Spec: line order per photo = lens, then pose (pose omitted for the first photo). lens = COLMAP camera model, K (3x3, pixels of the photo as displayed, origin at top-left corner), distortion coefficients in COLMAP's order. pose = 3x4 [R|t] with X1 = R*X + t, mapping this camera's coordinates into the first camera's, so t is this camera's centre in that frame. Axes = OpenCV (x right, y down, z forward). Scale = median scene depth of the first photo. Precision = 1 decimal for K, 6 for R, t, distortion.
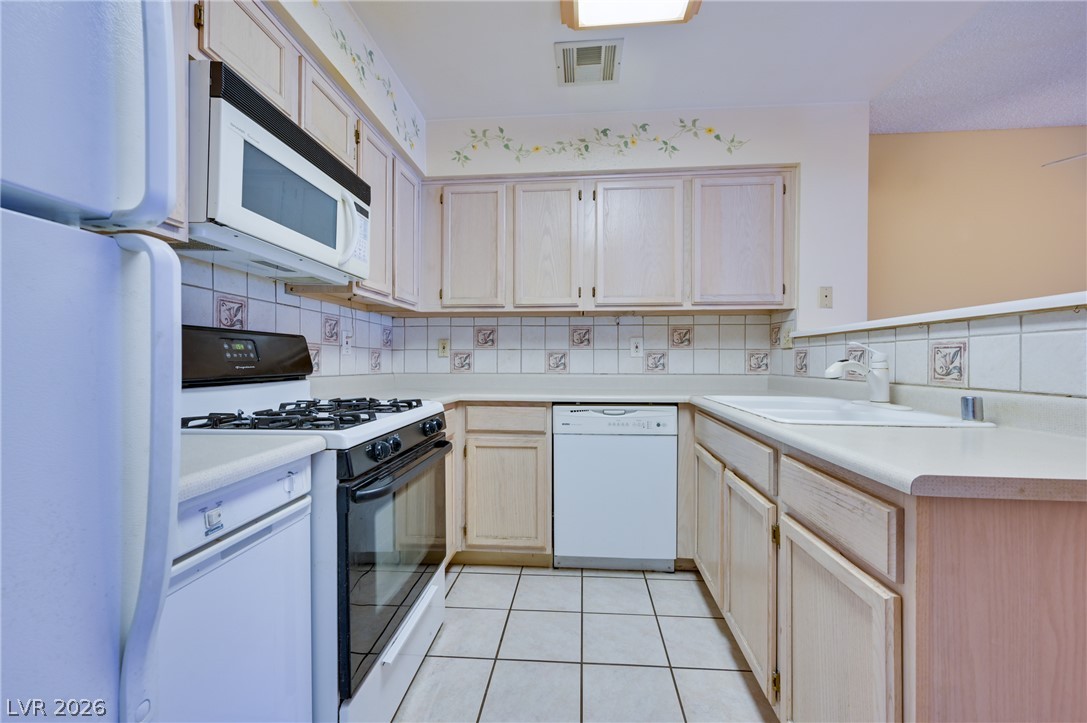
lens RADIAL K [[447.3, 0, 524.1], [0, 447.3, 363.2], [0, 0, 1]] dist [-0.001384, 0.000003]
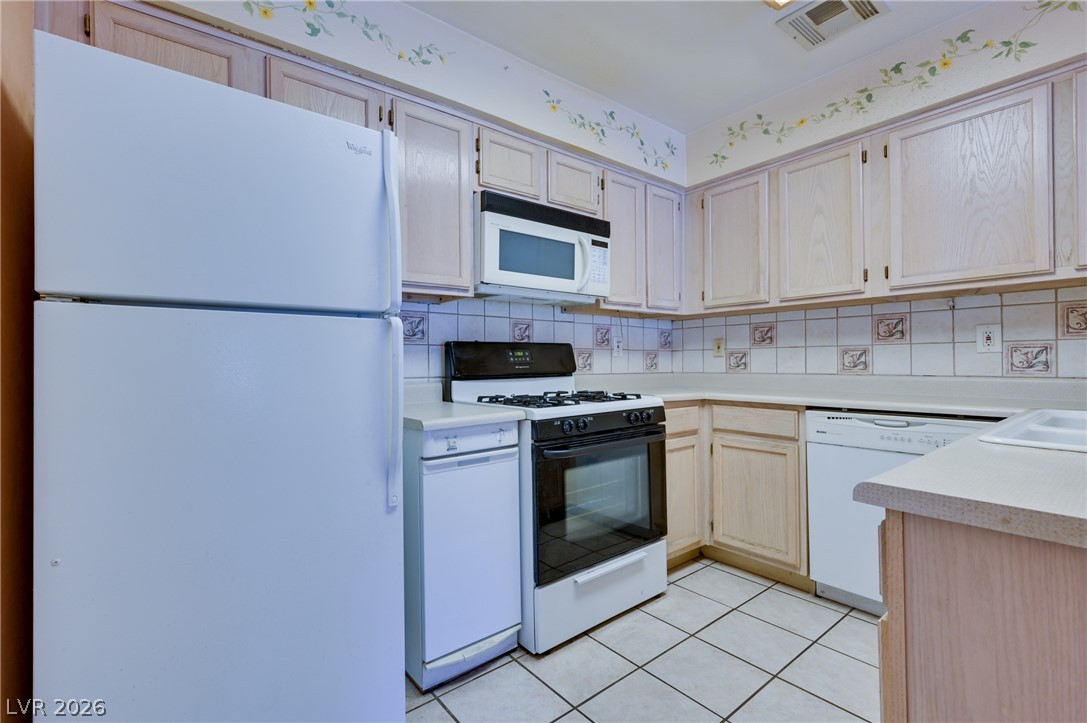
lens RADIAL K [[451.4, 0, 491.5], [0, 451.4, 360.9], [0, 0, 1]] dist [0.000291, -0.000011]
pose [[0.660777, -0.010028, -0.750516, 0.361669], [0.007226, 0.999949, -0.006999, -0.001454], [0.750548, -0.000799, 0.660816, -0.074923]]
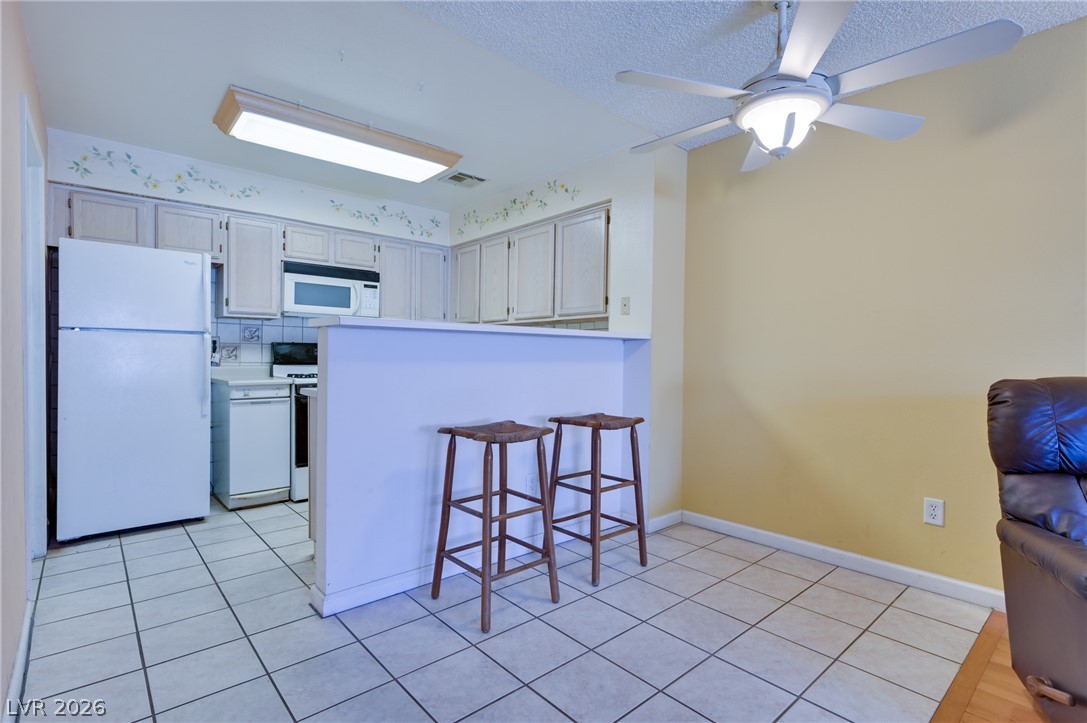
lens RADIAL K [[517.7, 0, 518.9], [0, 517.7, 360.2], [0, 0, 1]] dist [-0.001494, -0.000196]
pose [[0.719399, 0.006450, -0.694567, 1.732475], [-0.009752, 0.999952, -0.000816, 0.008901], [0.694528, 0.007361, 0.719428, -0.273064]]
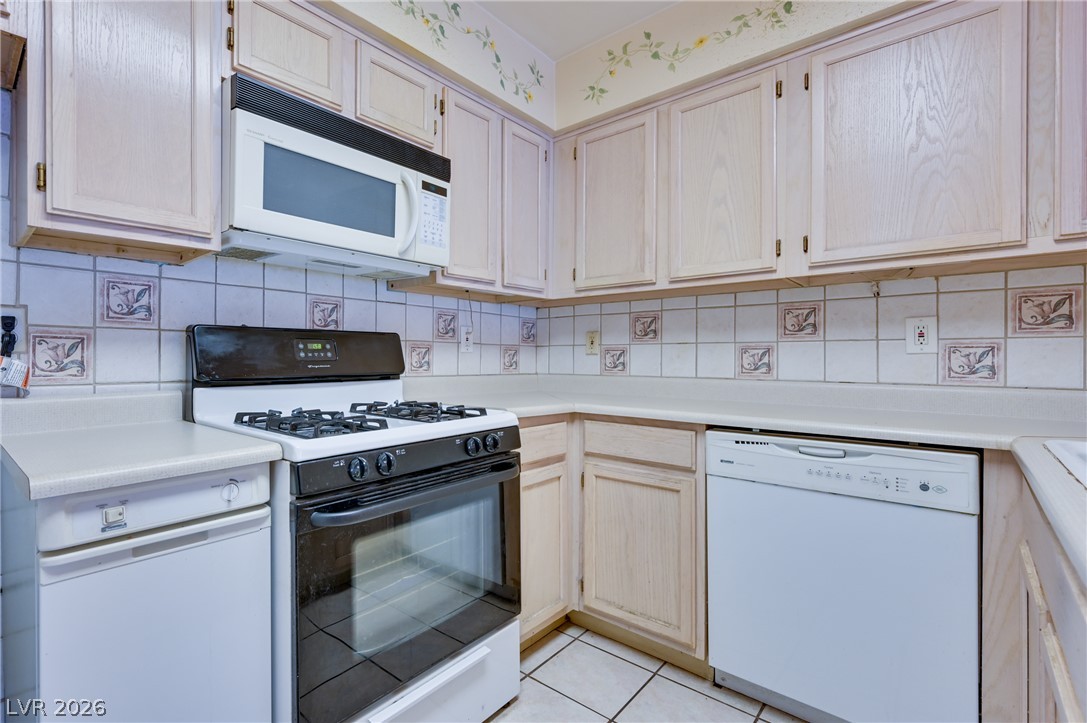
lens RADIAL K [[498.0, 0, 438.4], [0, 498.0, 357.9], [0, 0, 1]] dist [0.000595, 0.000193]
pose [[0.780246, 0.000385, -0.625472, 0.233854], [-0.003287, 0.999989, -0.003484, -0.005513], [0.625464, 0.004774, 0.780239, 0.221835]]
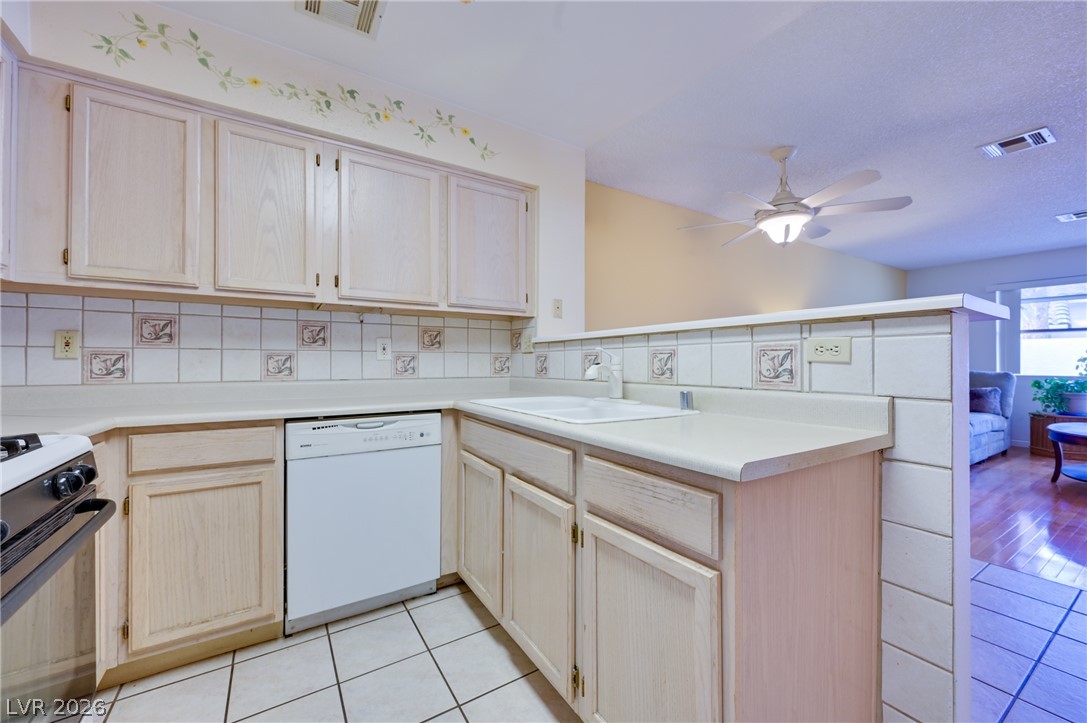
lens RADIAL K [[446.5, 0, 545.8], [0, 446.5, 361.4], [0, 0, 1]] dist [0.000185, 0.000013]
pose [[0.777101, 0.001698, 0.629373, -0.078084], [0.005411, 0.999941, -0.009379, -0.001098], [-0.629352, 0.010694, 0.777047, 0.143643]]
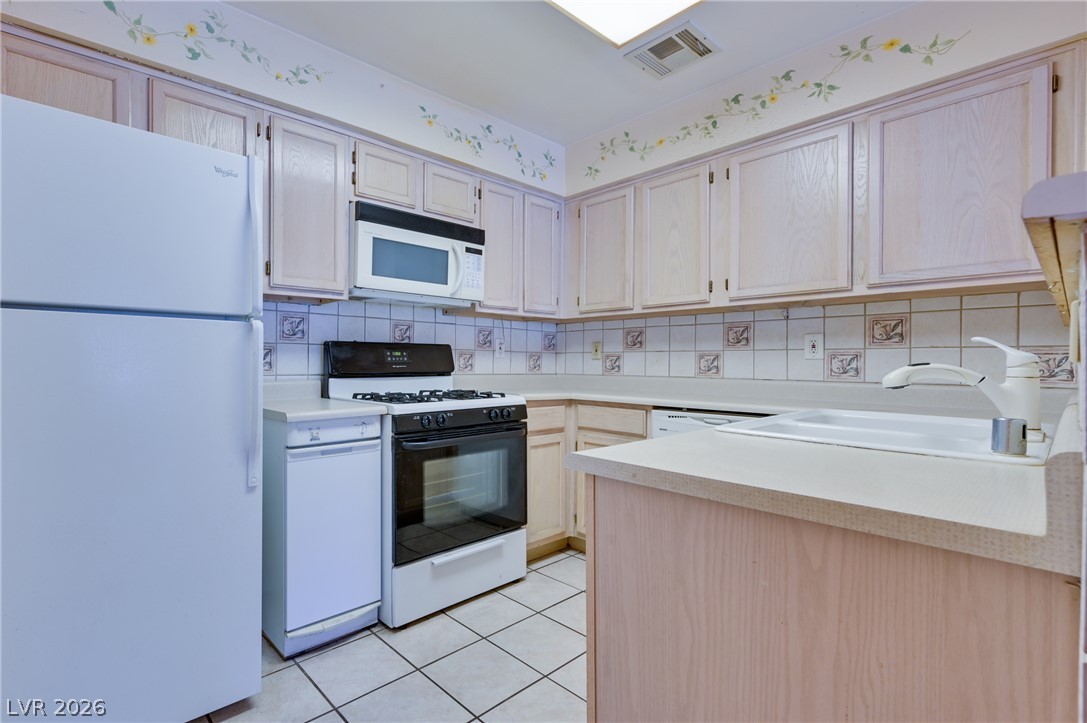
lens RADIAL K [[477.0, 0, 421.9], [0, 477.0, 361.2], [0, 0, 1]] dist [0.001407, -0.000145]
pose [[0.680982, 0.001089, -0.732300, 0.534396], [-0.007577, 0.999956, -0.005558, -0.000648], [0.732261, 0.009334, 0.680960, -0.082855]]
